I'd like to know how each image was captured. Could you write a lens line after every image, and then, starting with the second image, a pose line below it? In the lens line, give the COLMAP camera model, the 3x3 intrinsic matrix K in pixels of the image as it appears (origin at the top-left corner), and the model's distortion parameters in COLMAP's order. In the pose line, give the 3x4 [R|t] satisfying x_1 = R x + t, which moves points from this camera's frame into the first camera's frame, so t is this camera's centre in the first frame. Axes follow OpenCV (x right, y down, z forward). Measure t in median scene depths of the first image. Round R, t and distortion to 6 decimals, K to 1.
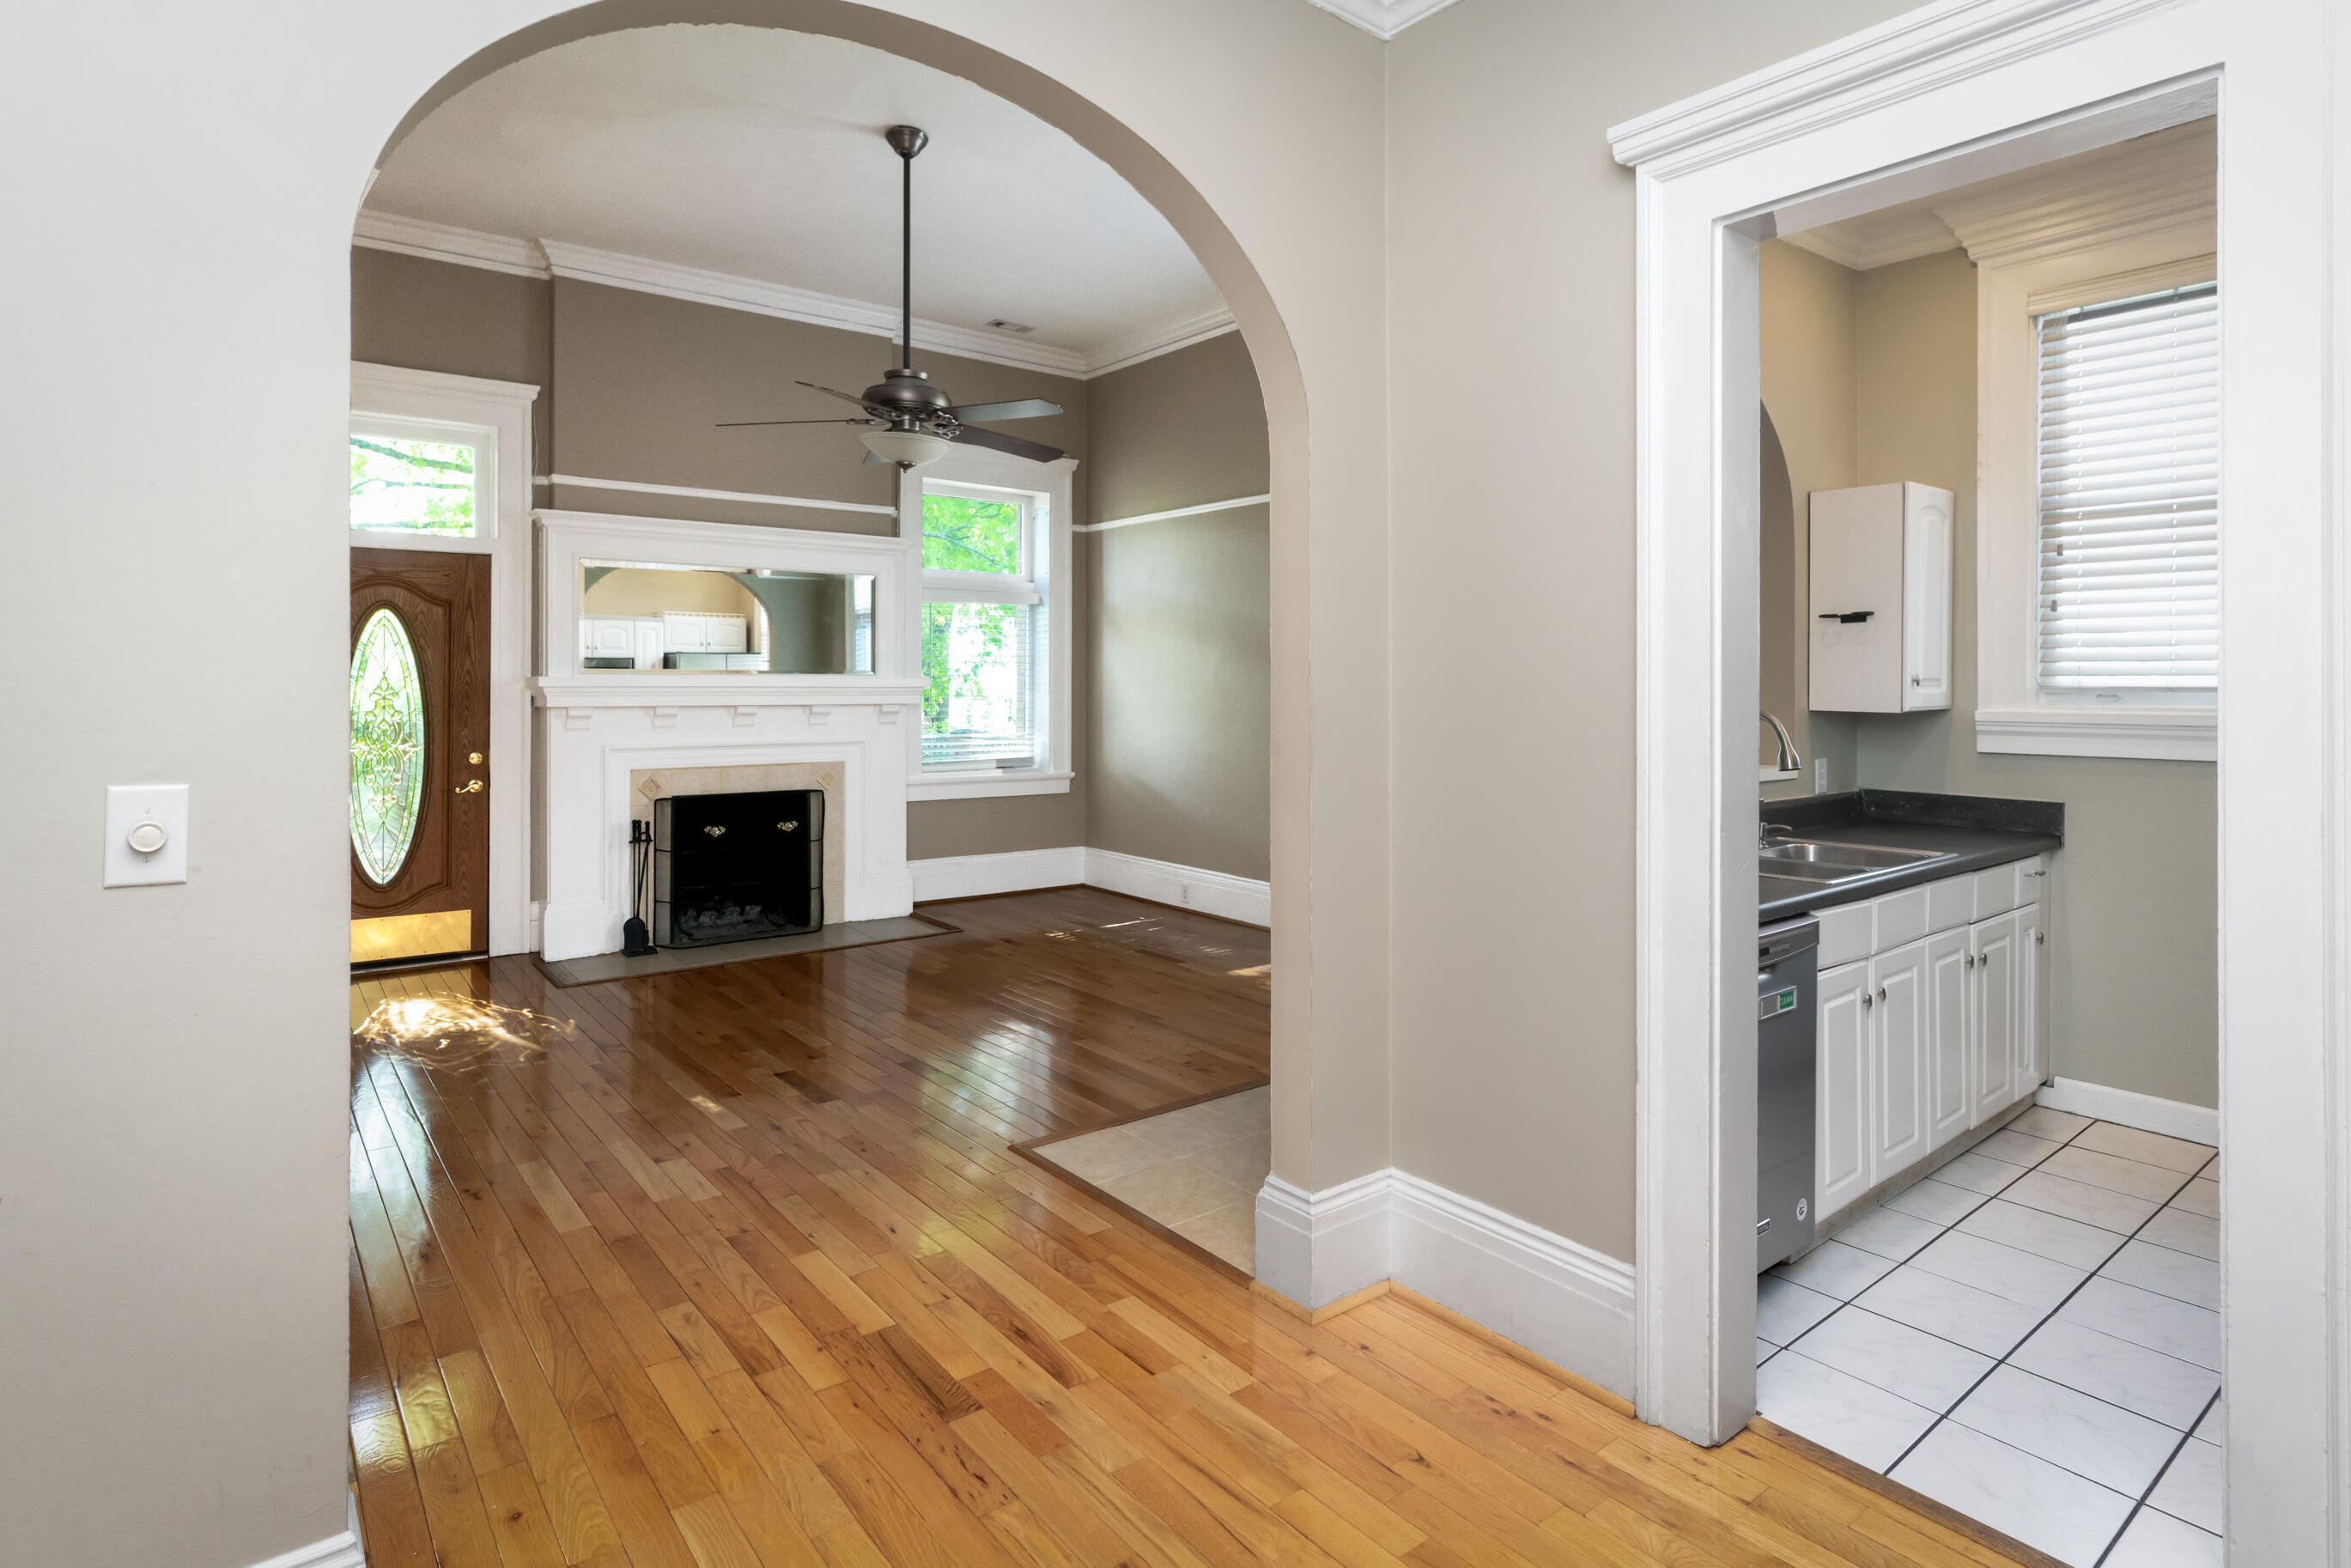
lens RADIAL K [[1239.6, 0, 1163.3], [0, 1239.6, 742.1], [0, 0, 1]] dist [0.000330, 0.000455]
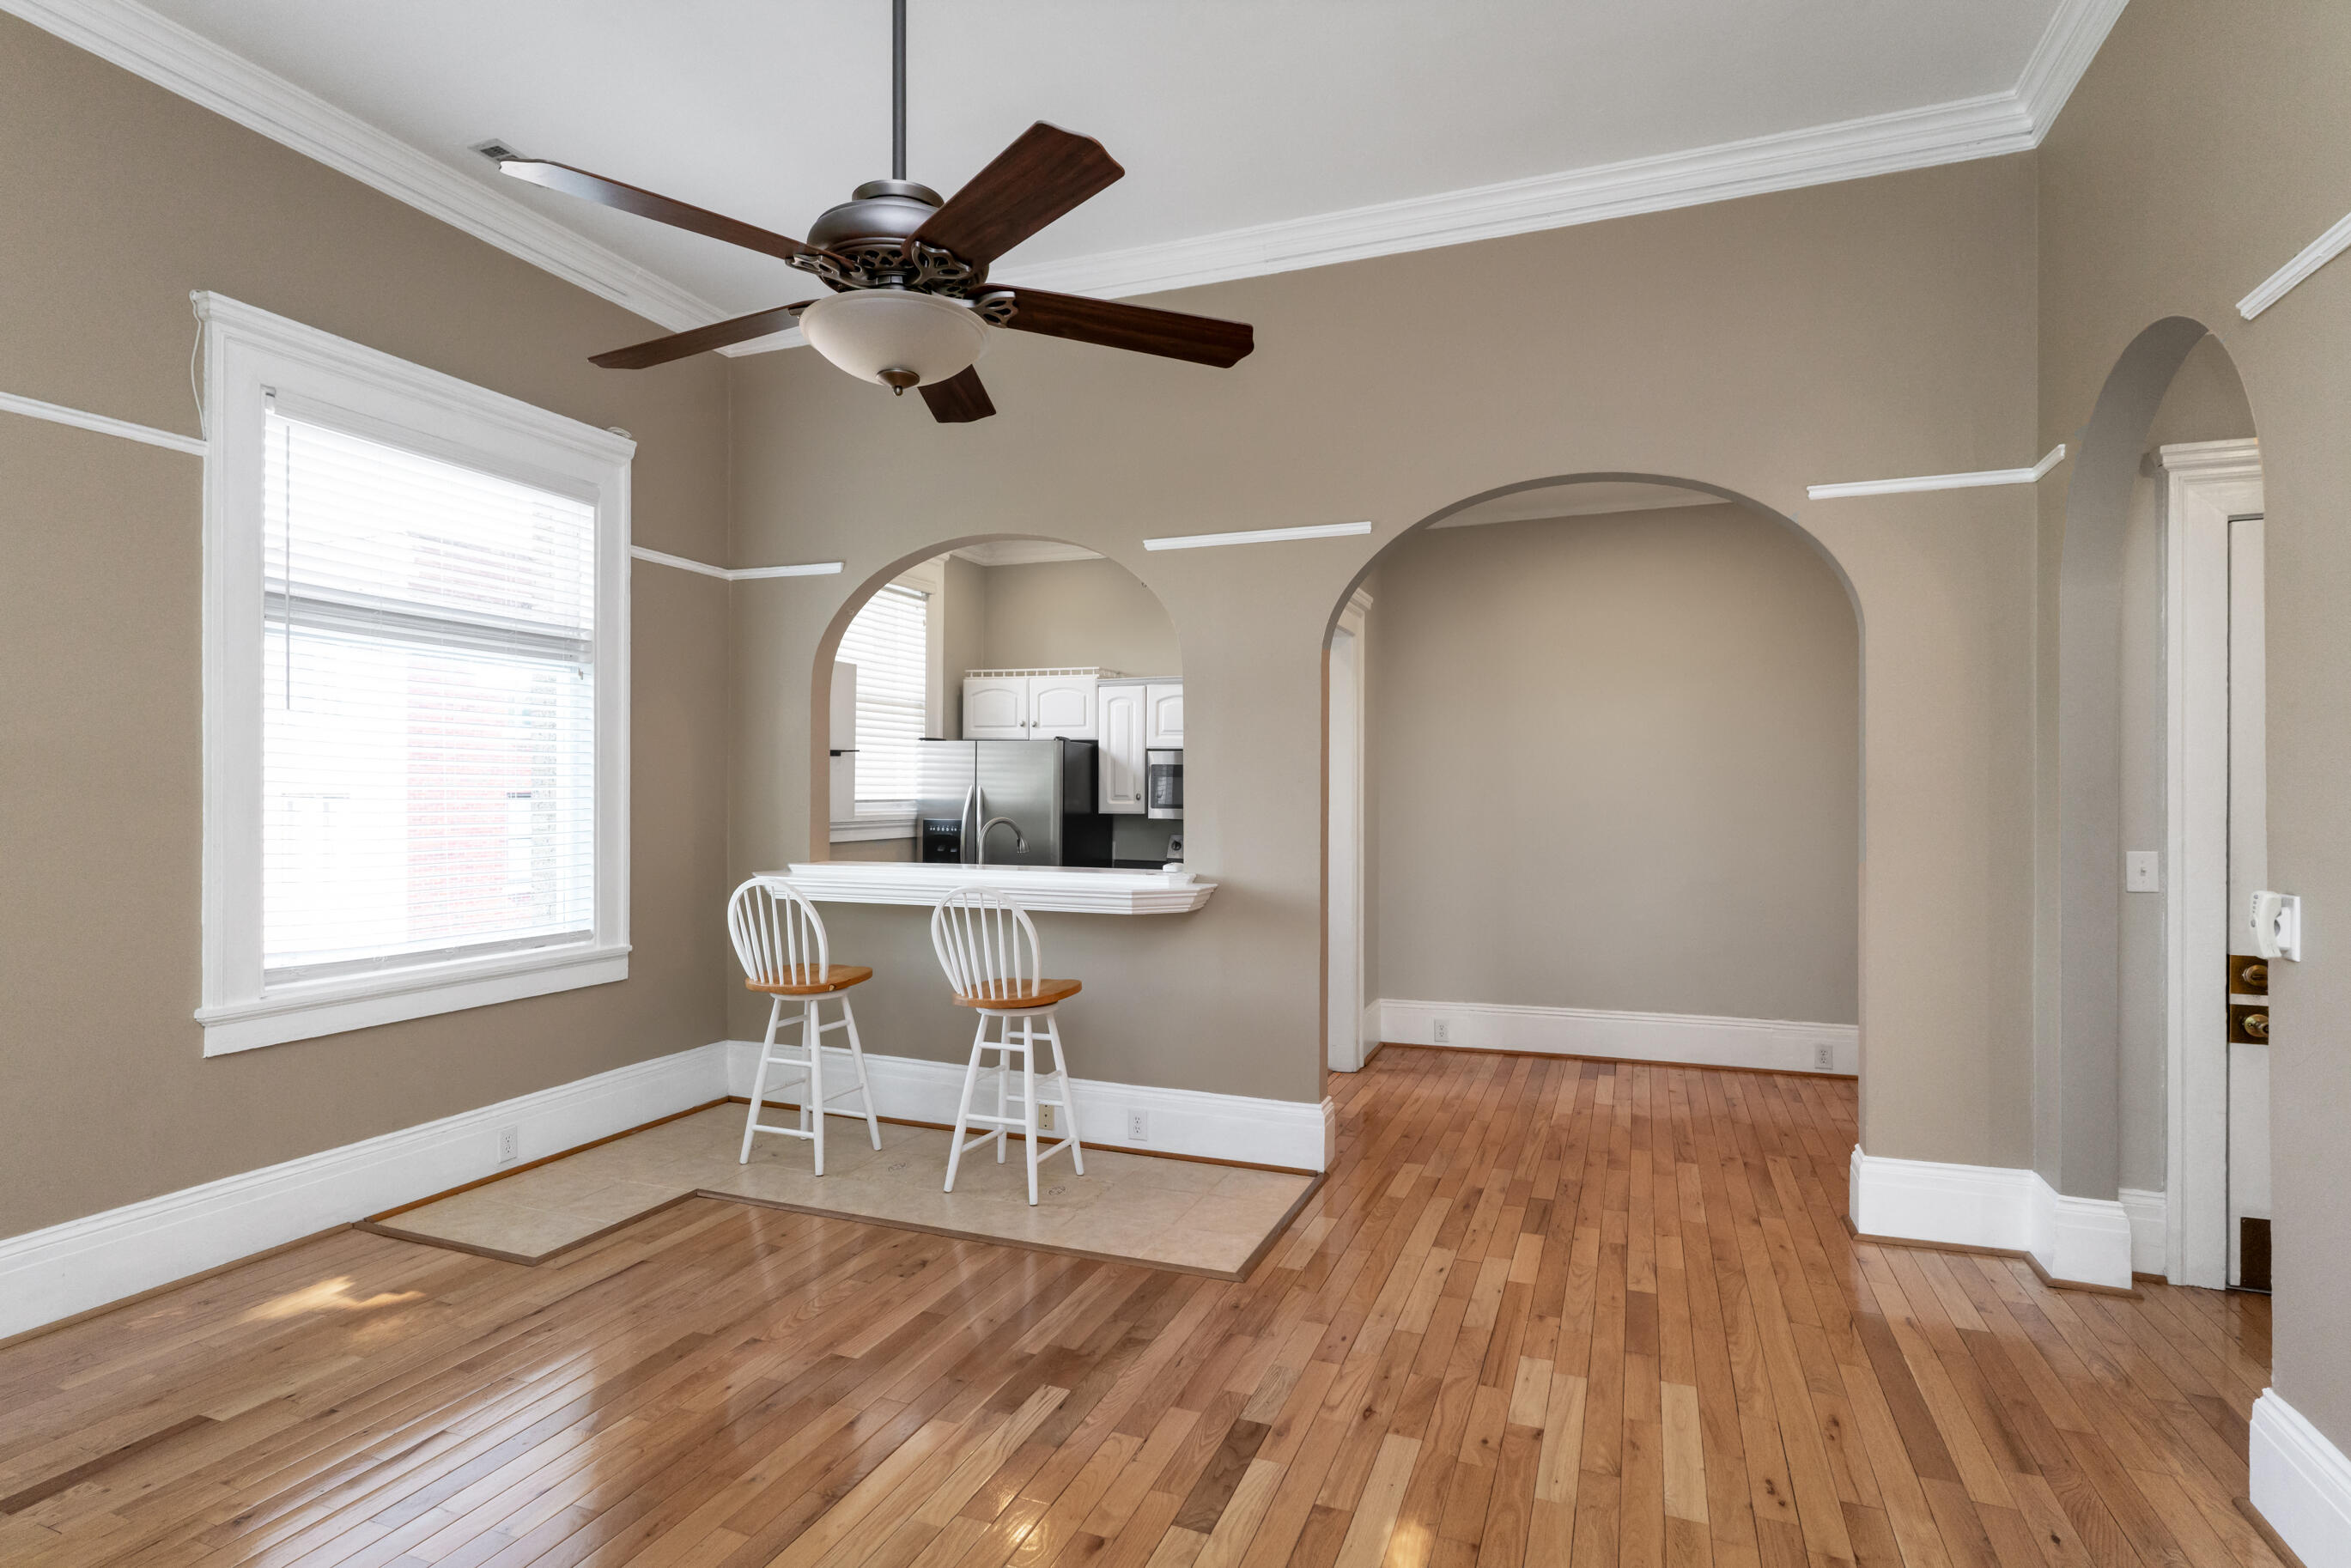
lens RADIAL K [[1188.4, 0, 1178.6], [0, 1188.4, 792.1], [0, 0, 1]] dist [-0.003100, 0.000568]
pose [[-0.515261, -0.002525, 0.857030, -0.543222], [0.041522, 0.998748, 0.027907, -0.051242], [-0.856027, 0.049965, -0.514511, 0.913304]]
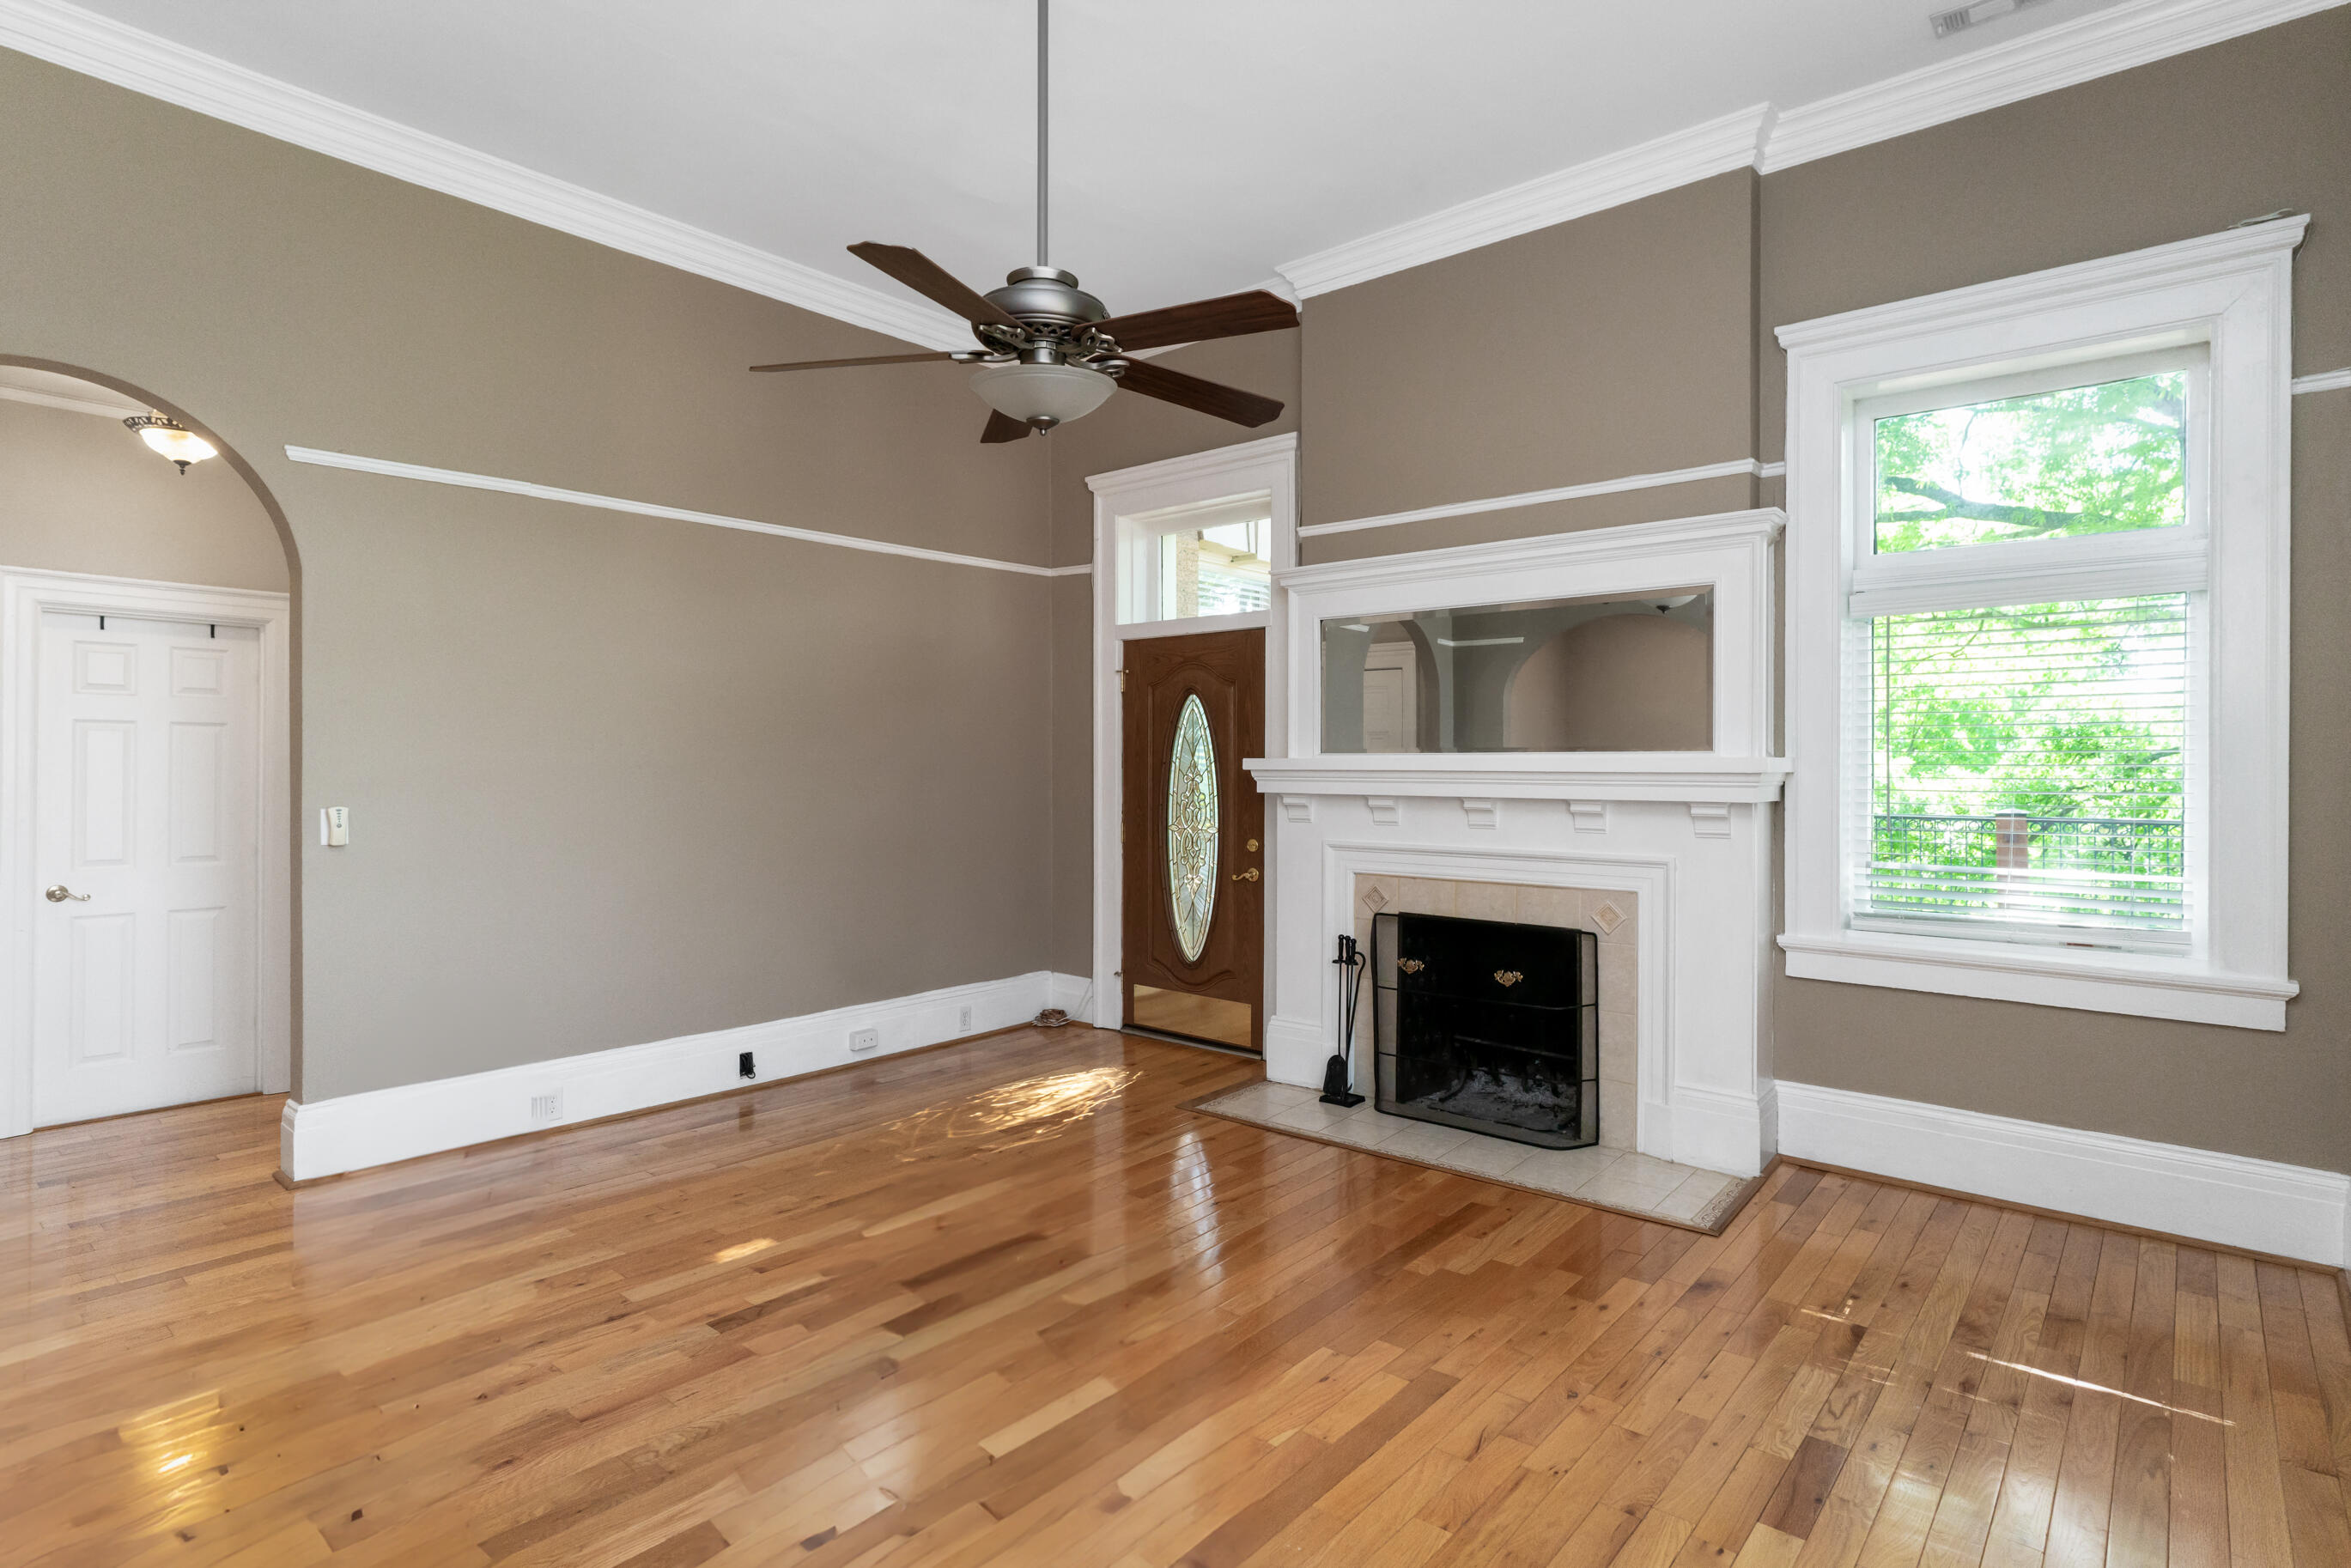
lens RADIAL K [[1223.5, 0, 1182.0], [0, 1223.5, 799.7], [0, 0, 1]] dist [0.011343, 0.000408]
pose [[0.215028, 0.029276, -0.976169, 0.334293], [-0.048872, 0.998621, 0.019184, -0.035861], [0.975384, 0.043582, 0.216162, 0.744169]]
